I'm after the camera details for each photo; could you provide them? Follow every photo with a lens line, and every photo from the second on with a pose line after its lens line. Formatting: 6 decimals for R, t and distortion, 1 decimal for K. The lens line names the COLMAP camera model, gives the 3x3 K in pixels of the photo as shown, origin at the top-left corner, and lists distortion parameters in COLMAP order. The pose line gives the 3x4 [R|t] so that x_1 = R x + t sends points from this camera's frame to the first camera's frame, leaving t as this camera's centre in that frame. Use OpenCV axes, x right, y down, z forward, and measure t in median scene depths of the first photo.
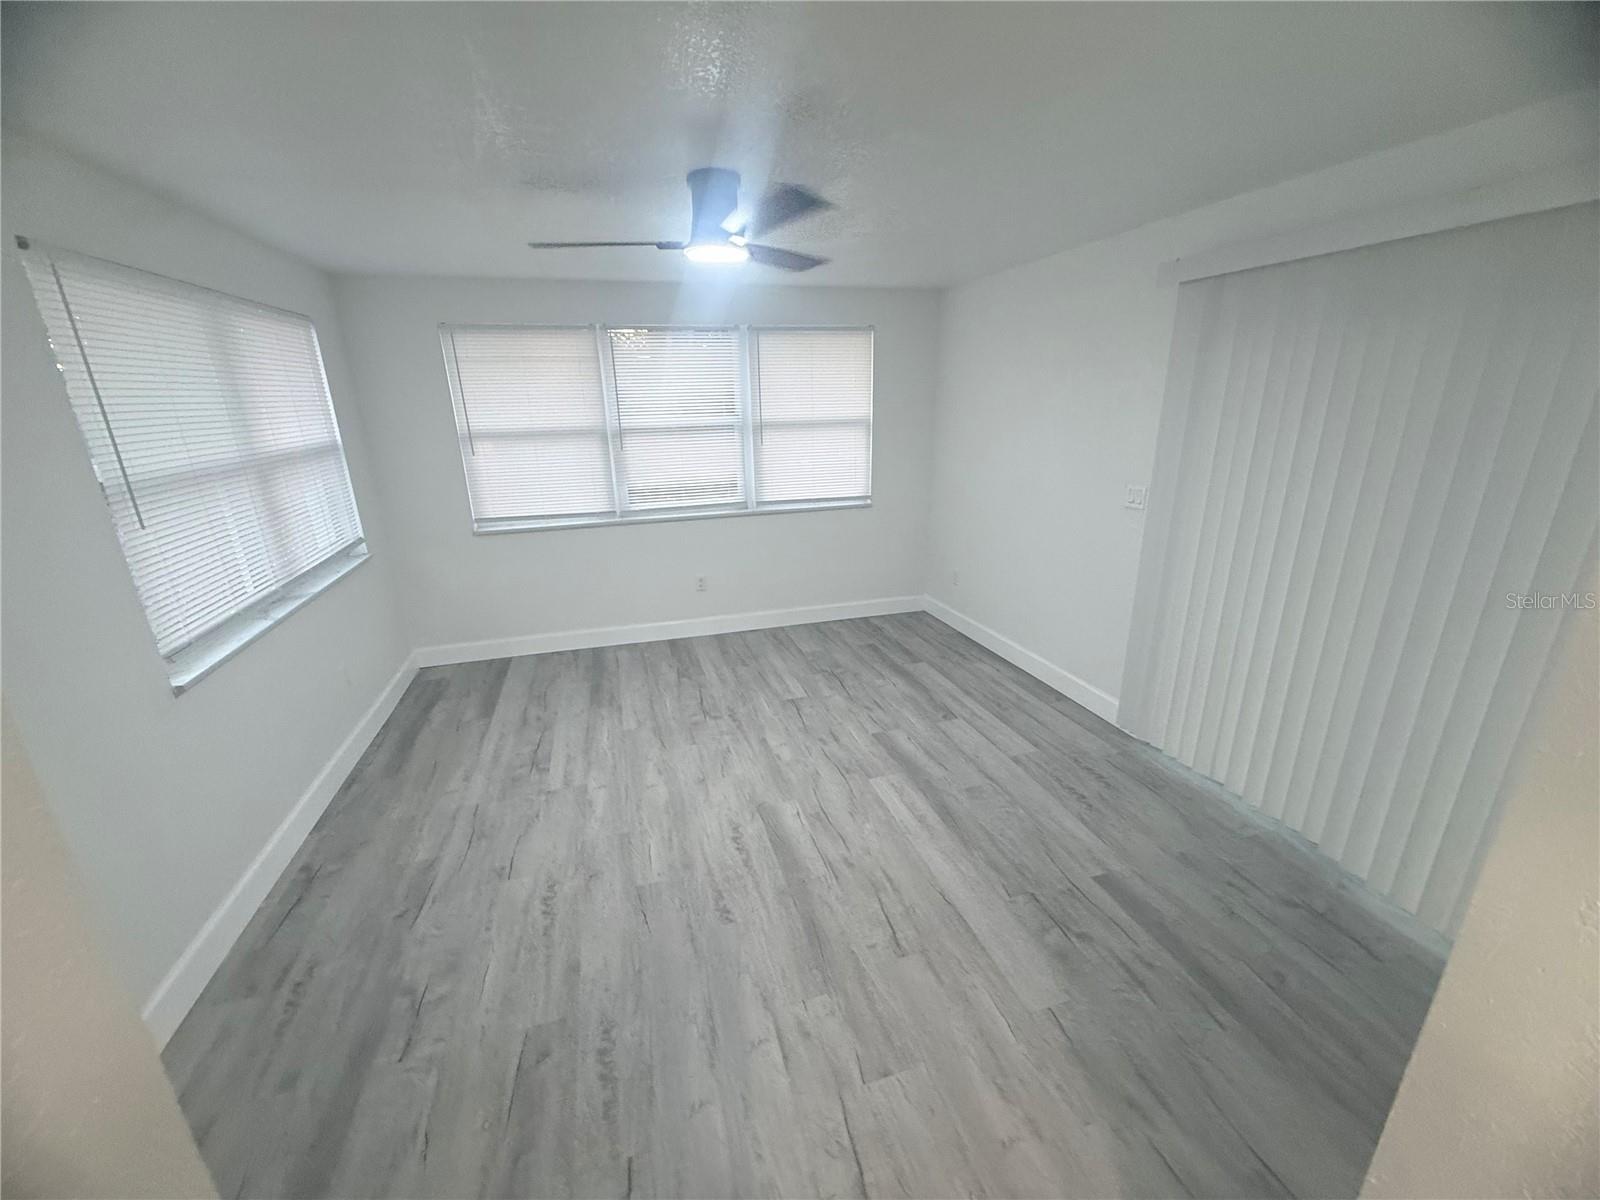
lens RADIAL K [[635.7, 0, 796.0], [0, 635.7, 601.3], [0, 0, 1]] dist [0.001796, 0.000153]
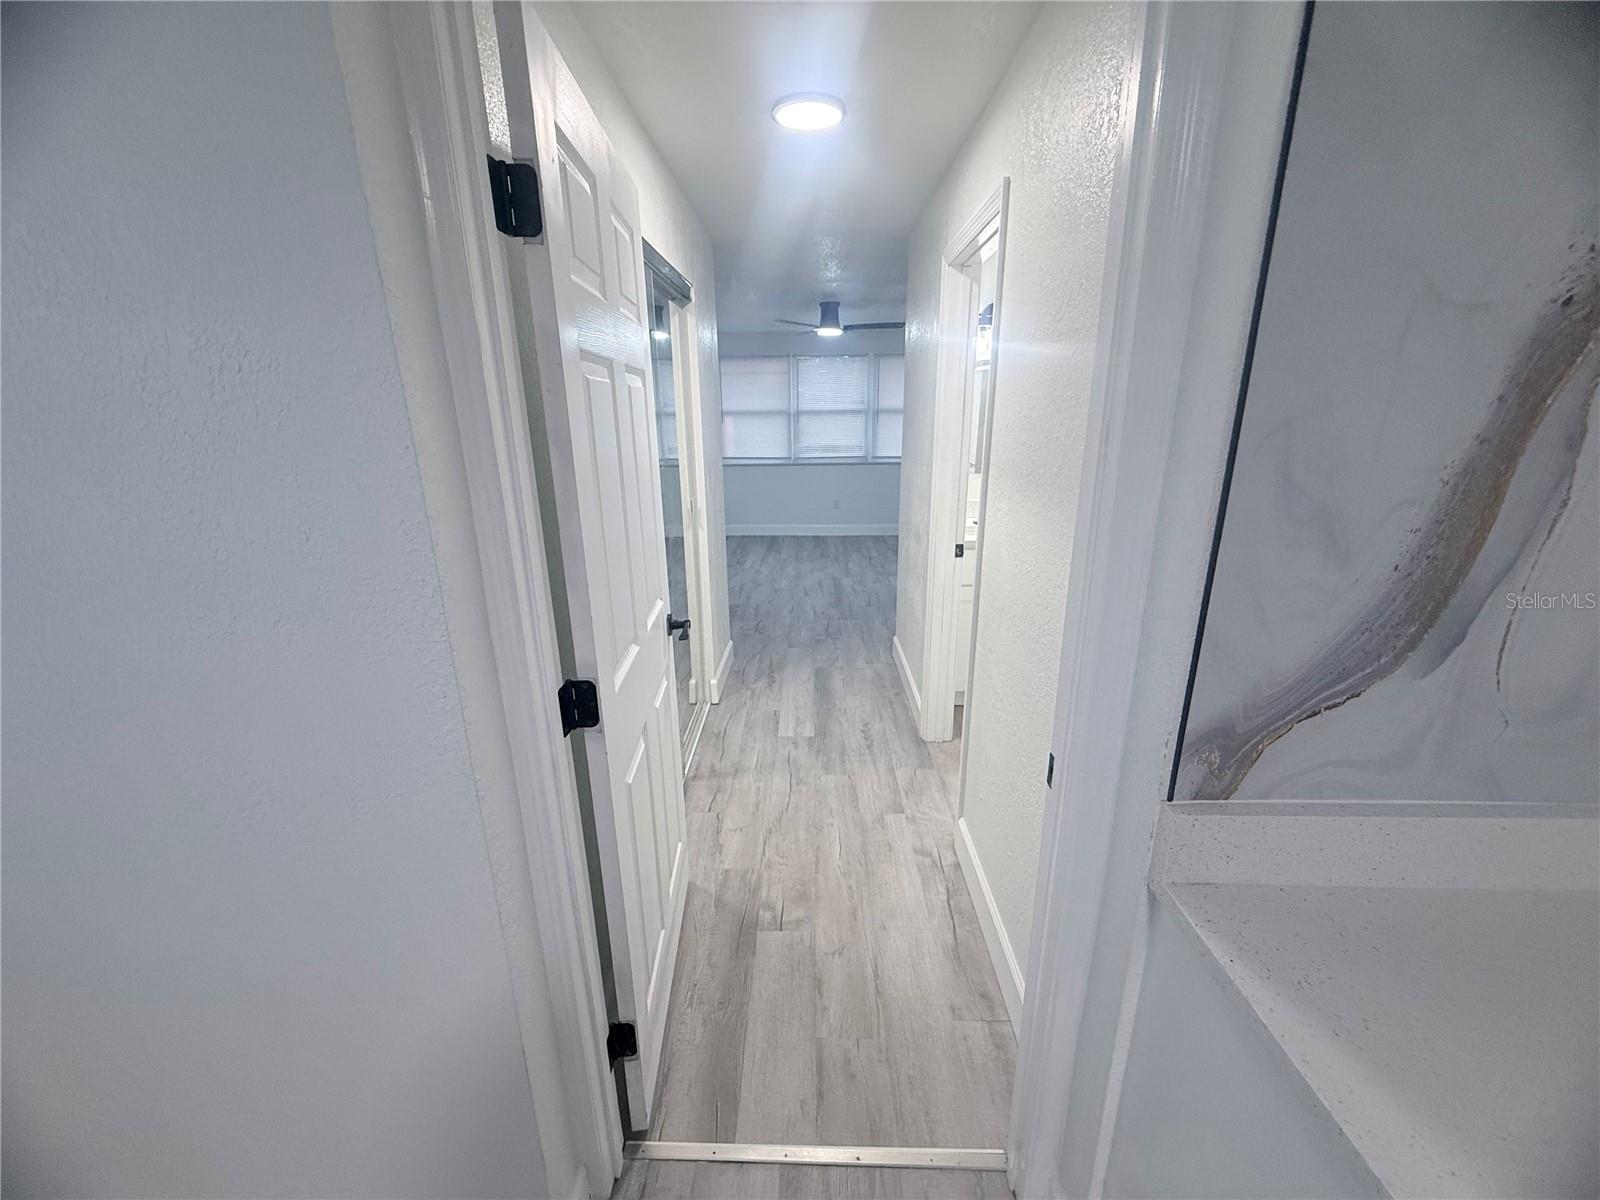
lens RADIAL K [[635.7, 0, 796.0], [0, 635.7, 601.3], [0, 0, 1]] dist [0.001796, 0.000153]
pose [[0.951600, 0.093136, -0.292887, 0.290343], [-0.098375, 0.995144, -0.003174, 0.265343], [0.291169, 0.031833, 0.956142, -0.693731]]
